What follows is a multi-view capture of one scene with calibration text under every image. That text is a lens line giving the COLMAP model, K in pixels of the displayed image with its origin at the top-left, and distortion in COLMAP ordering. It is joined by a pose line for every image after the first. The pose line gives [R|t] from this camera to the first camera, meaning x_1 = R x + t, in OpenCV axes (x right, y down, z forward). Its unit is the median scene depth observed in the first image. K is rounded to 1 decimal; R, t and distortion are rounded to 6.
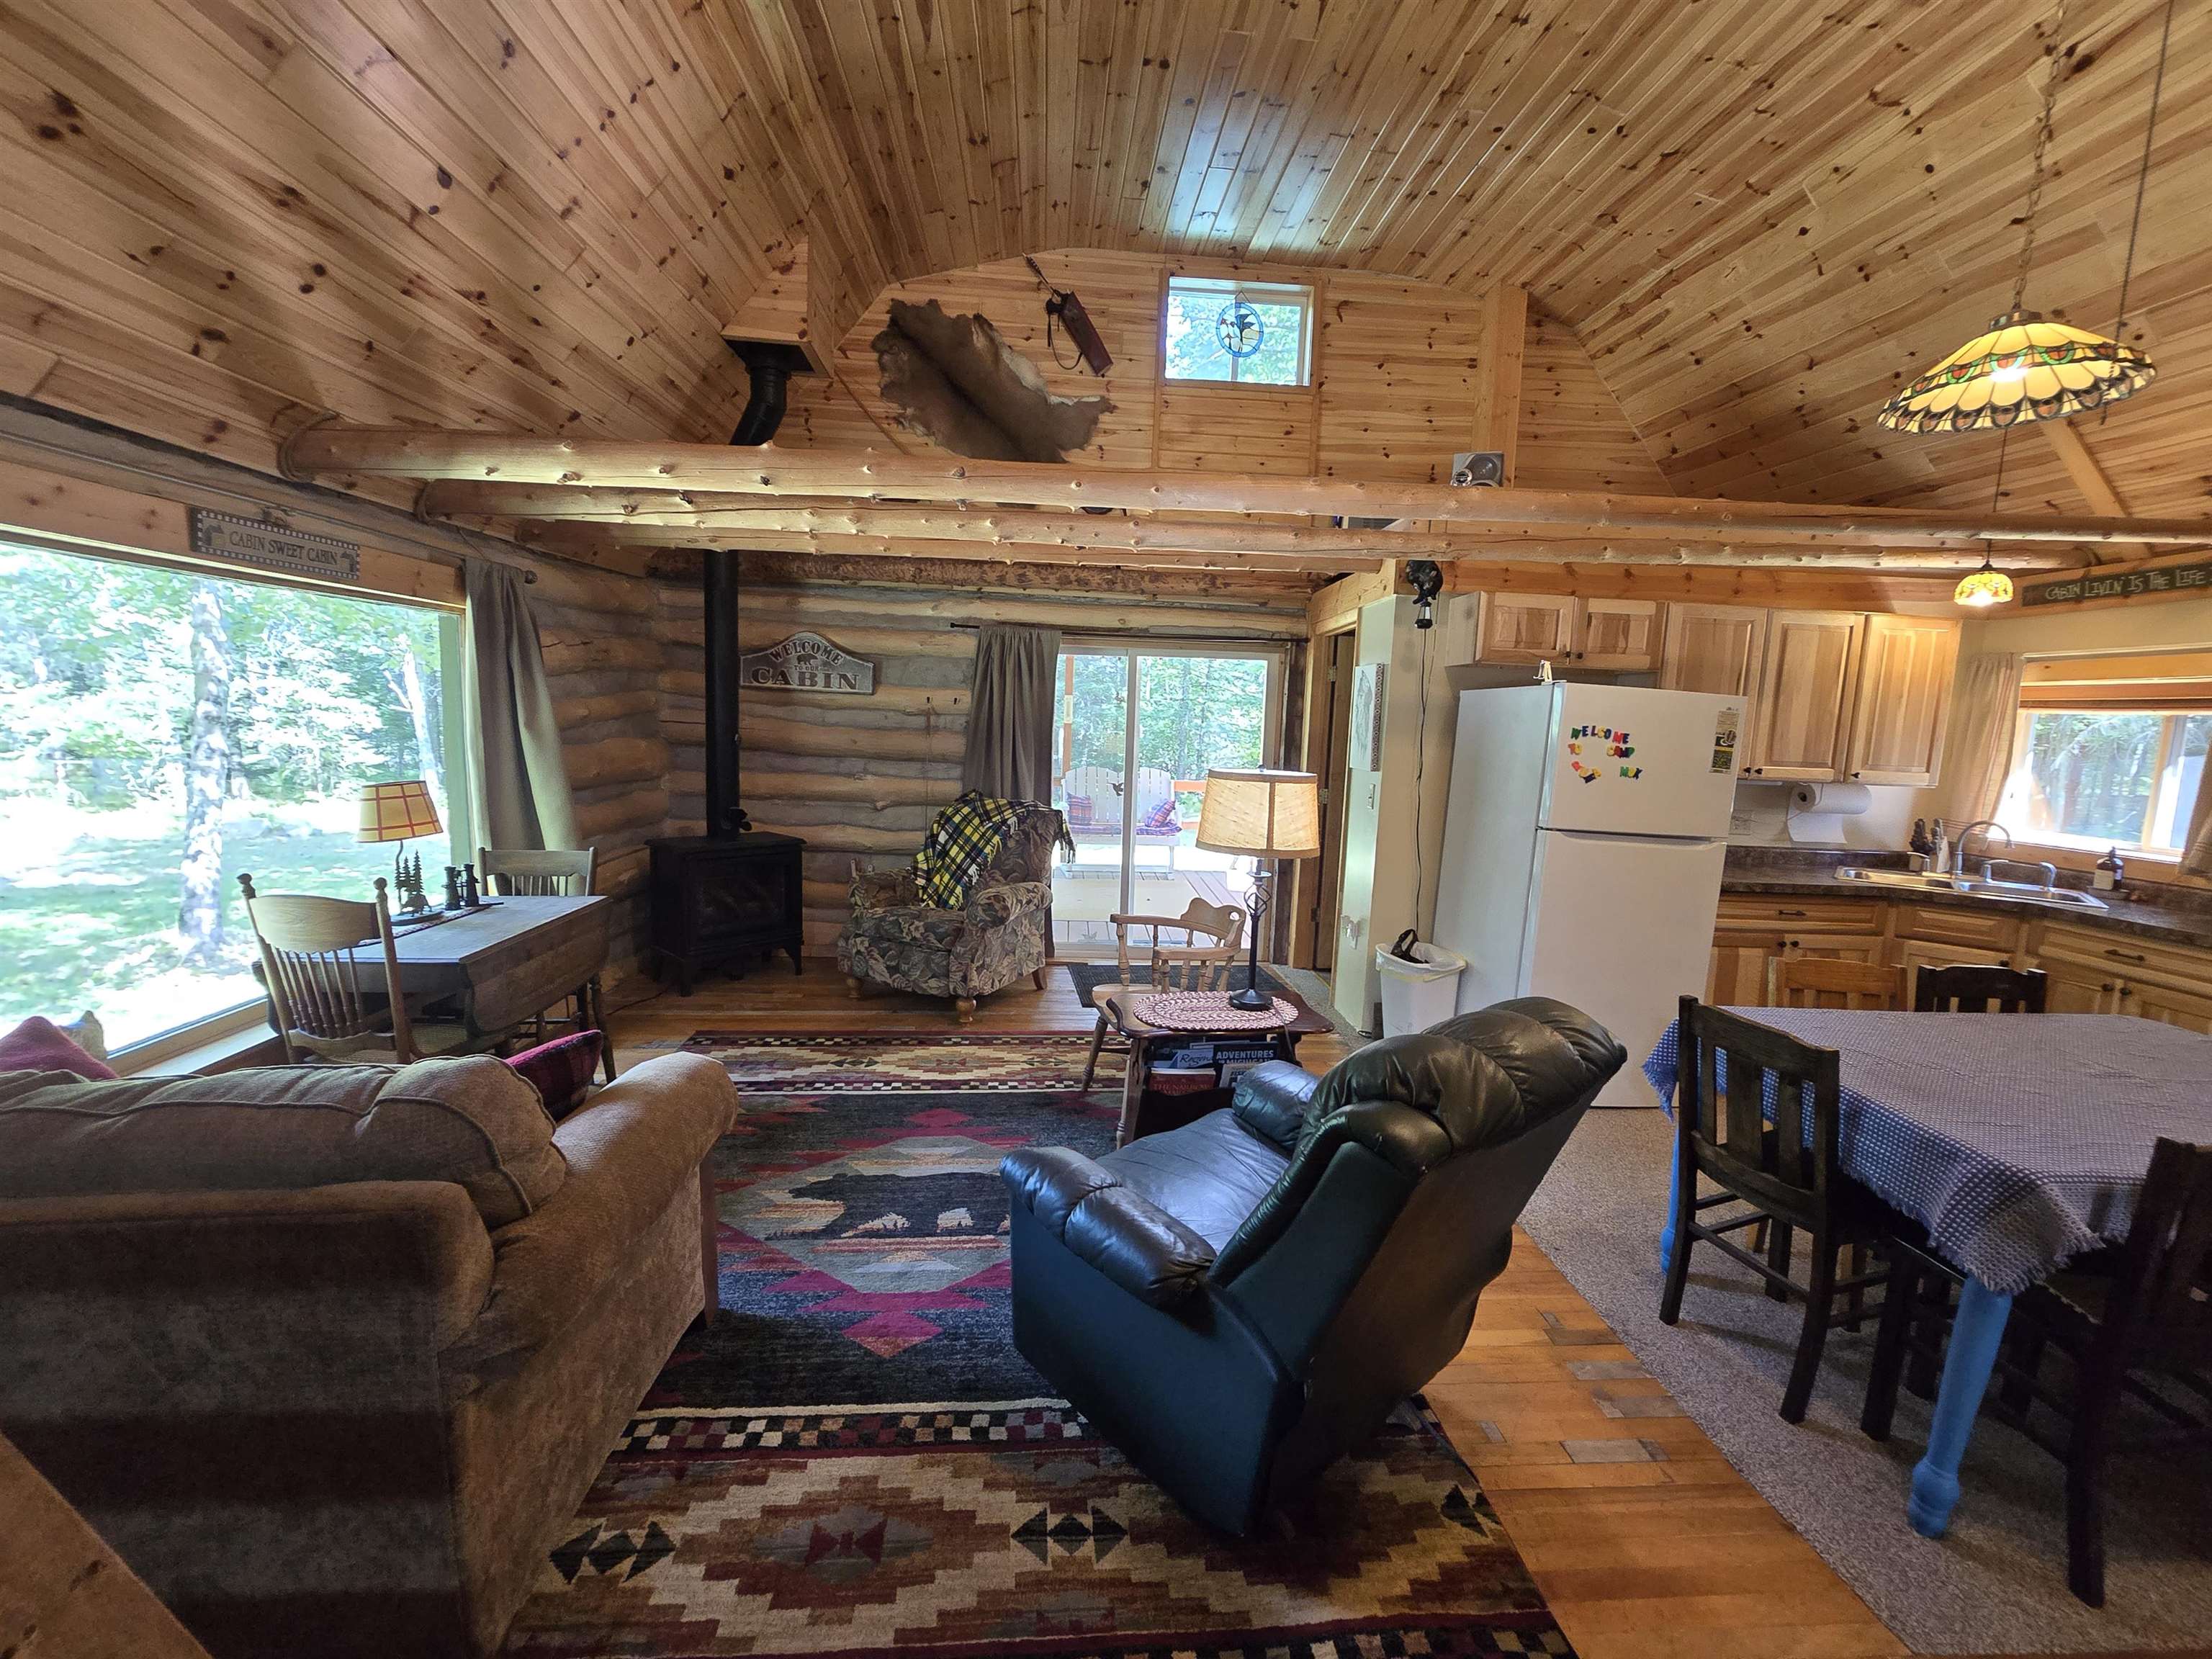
lens RADIAL K [[921.4, 0, 1106.0], [0, 921.4, 829.5], [0, 0, 1]] dist [-0.004164, -0.000300]
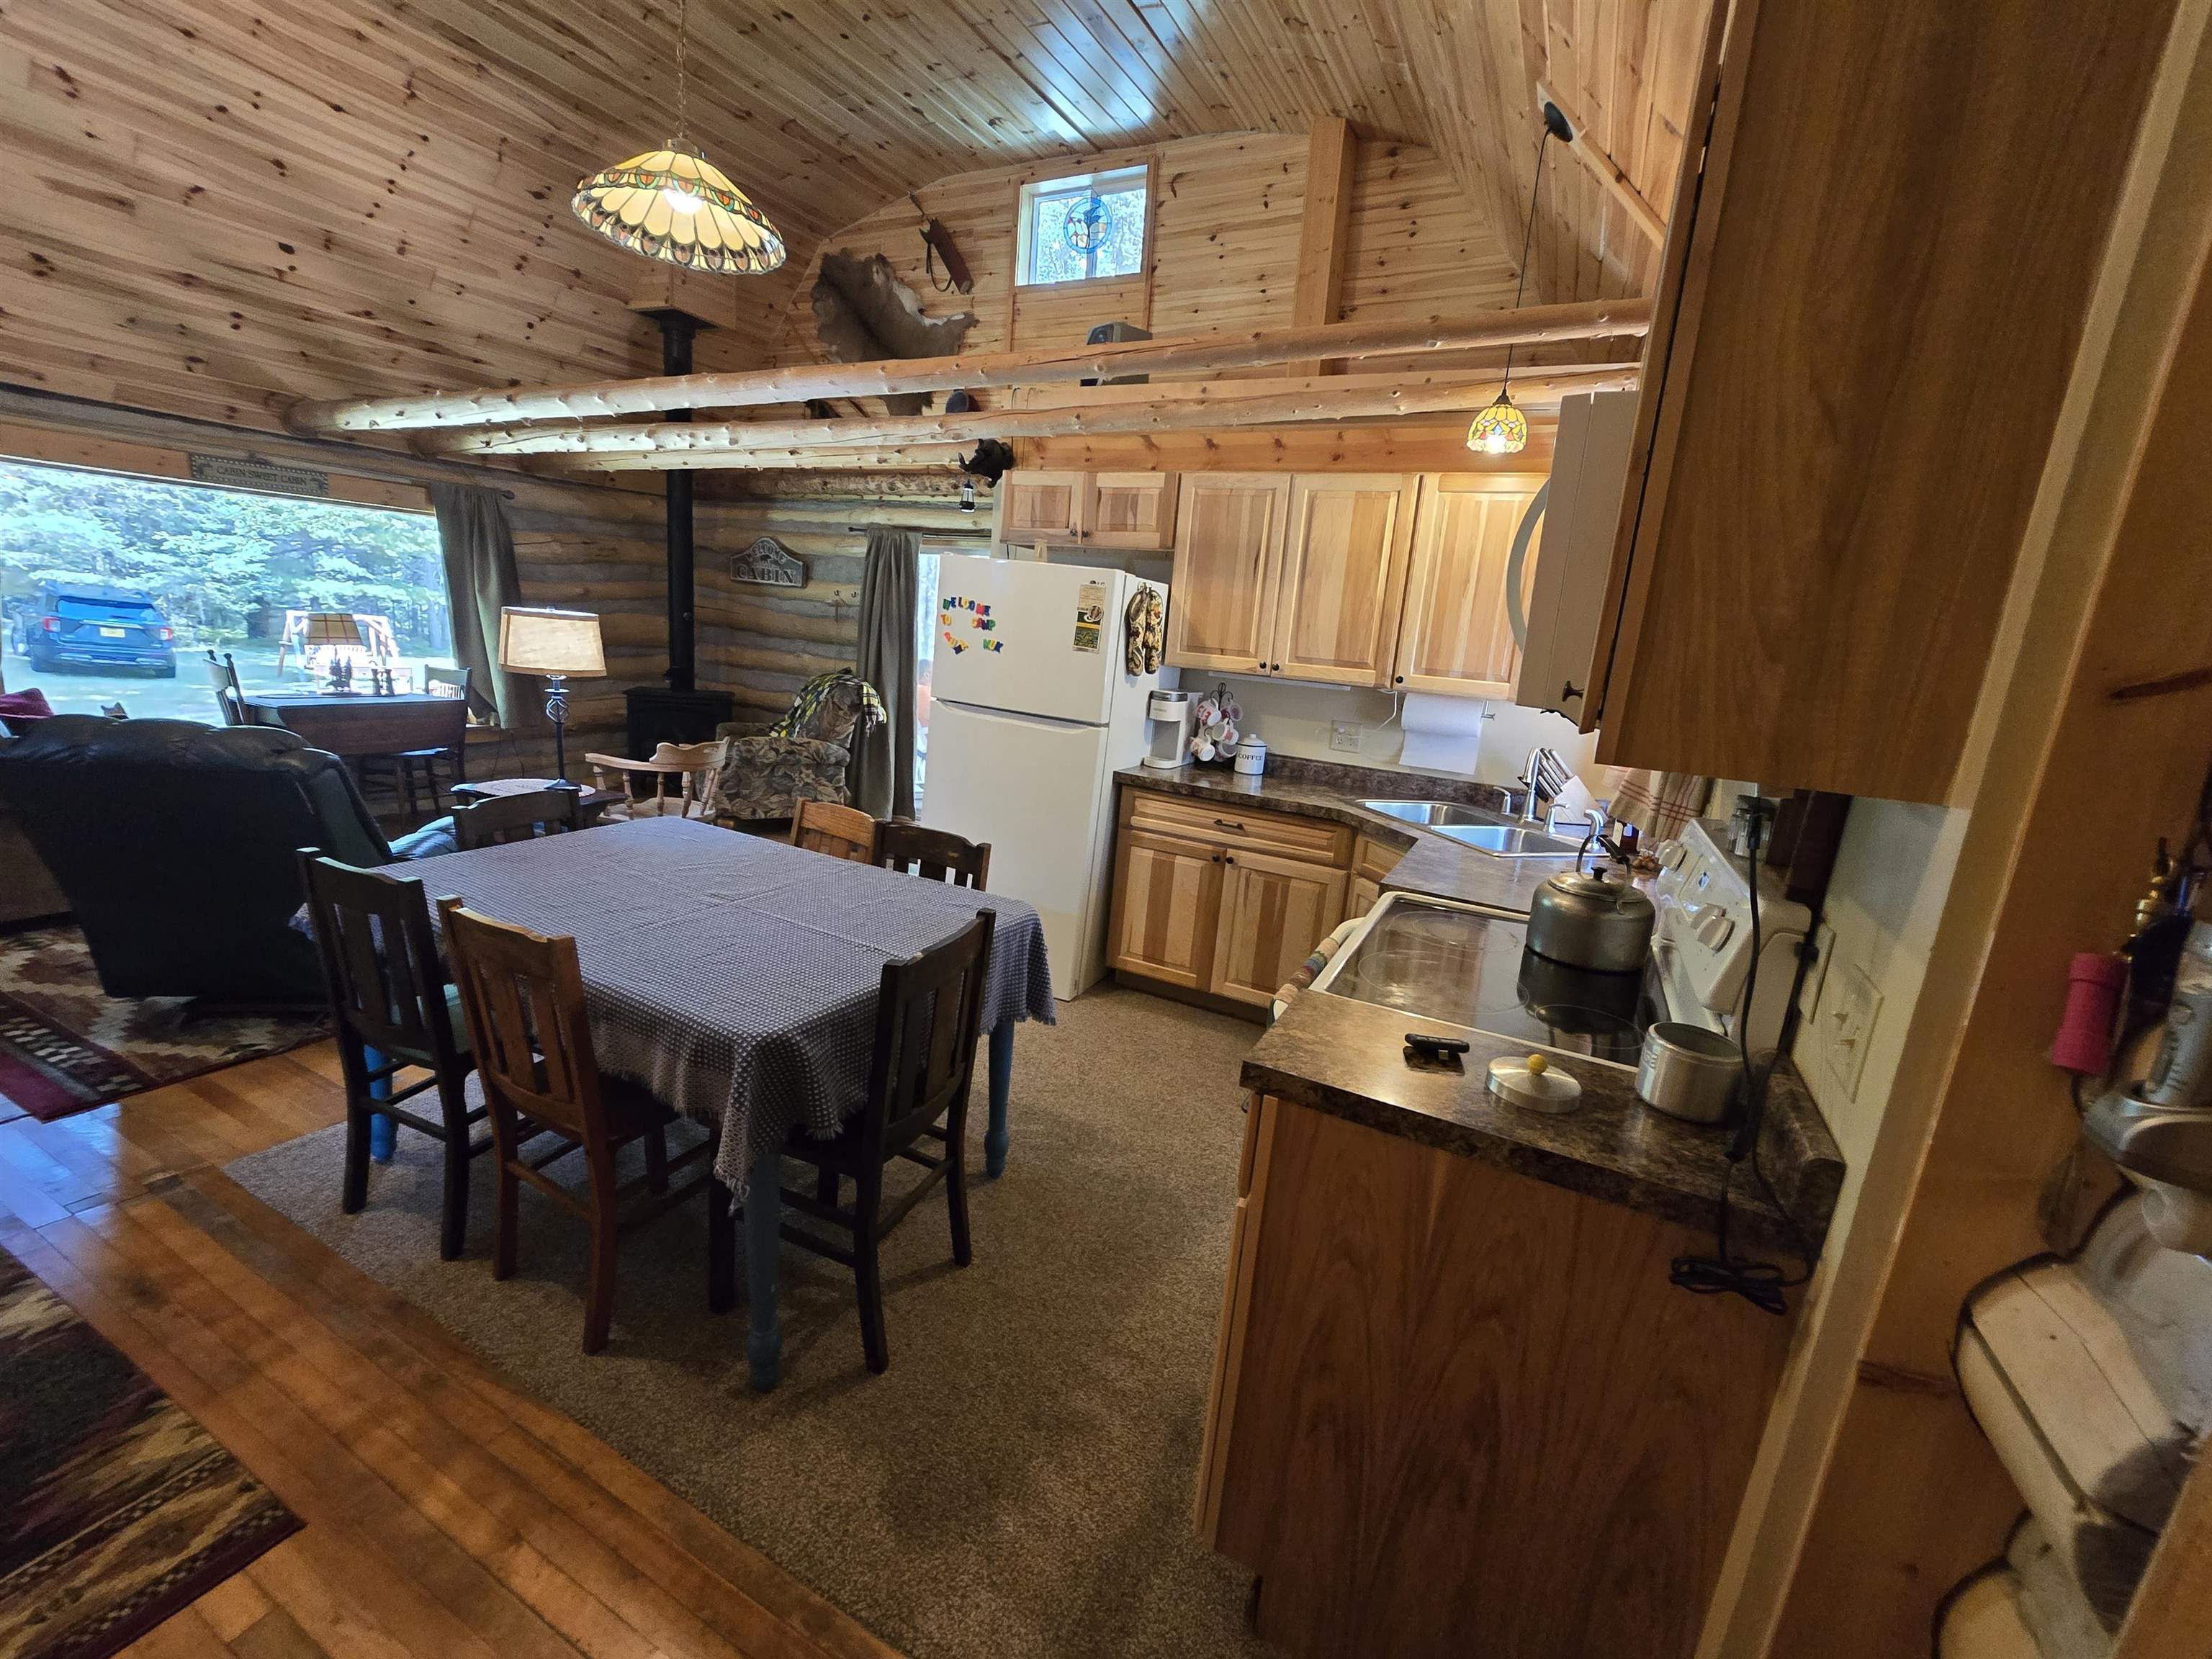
lens RADIAL K [[921.4, 0, 1106.0], [0, 921.4, 829.5], [0, 0, 1]] dist [-0.004164, -0.000300]
pose [[0.859687, 0.139063, -0.491529, 1.015111], [-0.109147, 0.990016, 0.089196, 0.027925], [0.499025, -0.023032, 0.866282, 0.164041]]
